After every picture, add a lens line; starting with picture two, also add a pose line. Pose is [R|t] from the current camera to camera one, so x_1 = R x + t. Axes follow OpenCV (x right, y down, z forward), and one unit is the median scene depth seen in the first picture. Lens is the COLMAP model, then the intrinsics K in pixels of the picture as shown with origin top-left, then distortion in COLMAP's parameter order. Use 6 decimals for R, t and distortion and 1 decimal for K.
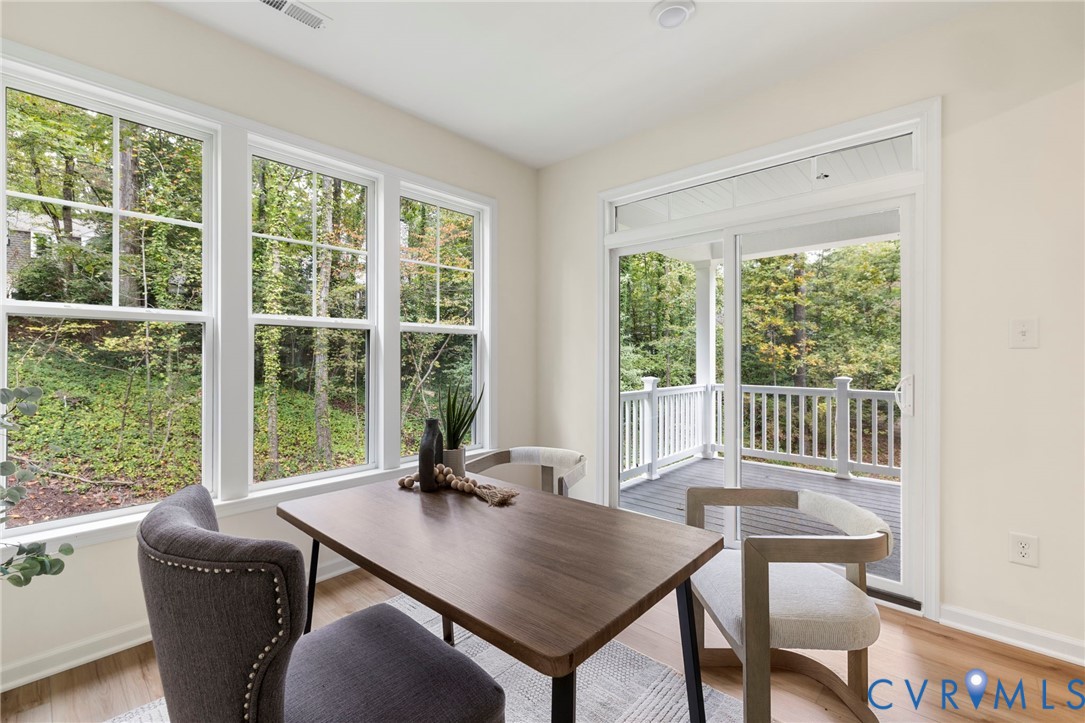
lens RADIAL K [[470.7, 0, 537.9], [0, 470.7, 355.2], [0, 0, 1]] dist [-0.003216, 0.000164]
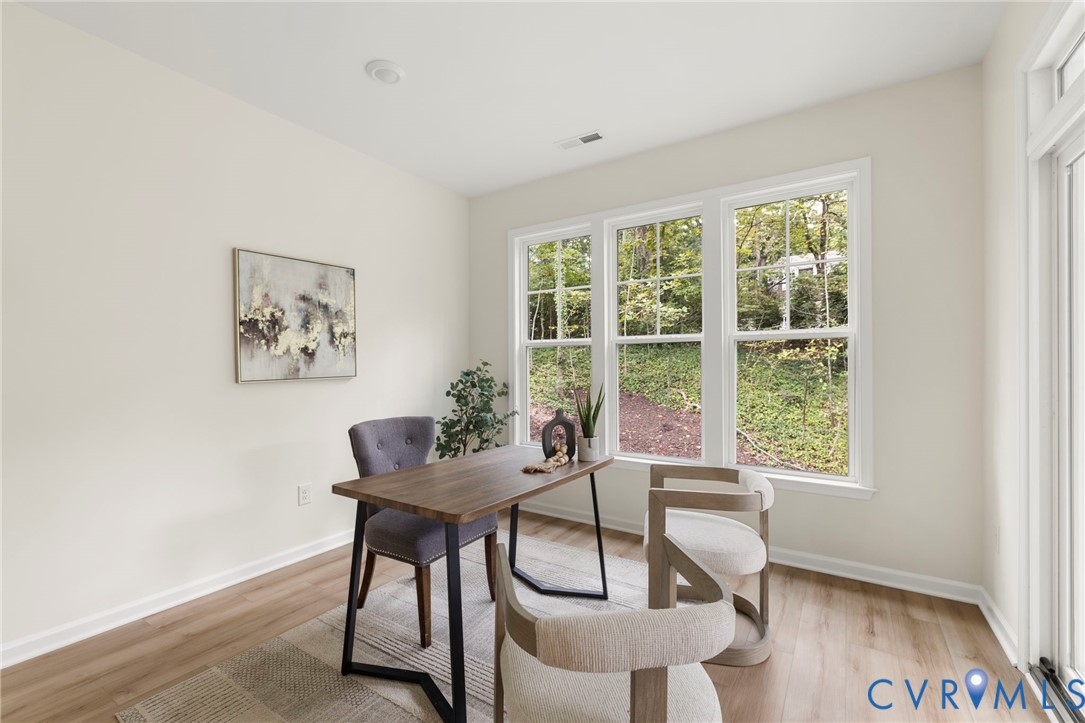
lens RADIAL K [[470.7, 0, 537.1], [0, 470.7, 363.3], [0, 0, 1]] dist [-0.003216, 0.000164]
pose [[0.147300, 0.000258, -0.989092, 0.237367], [0.000010, 1.000000, 0.000262, -0.000968], [0.989092, -0.000049, 0.147300, 0.150349]]
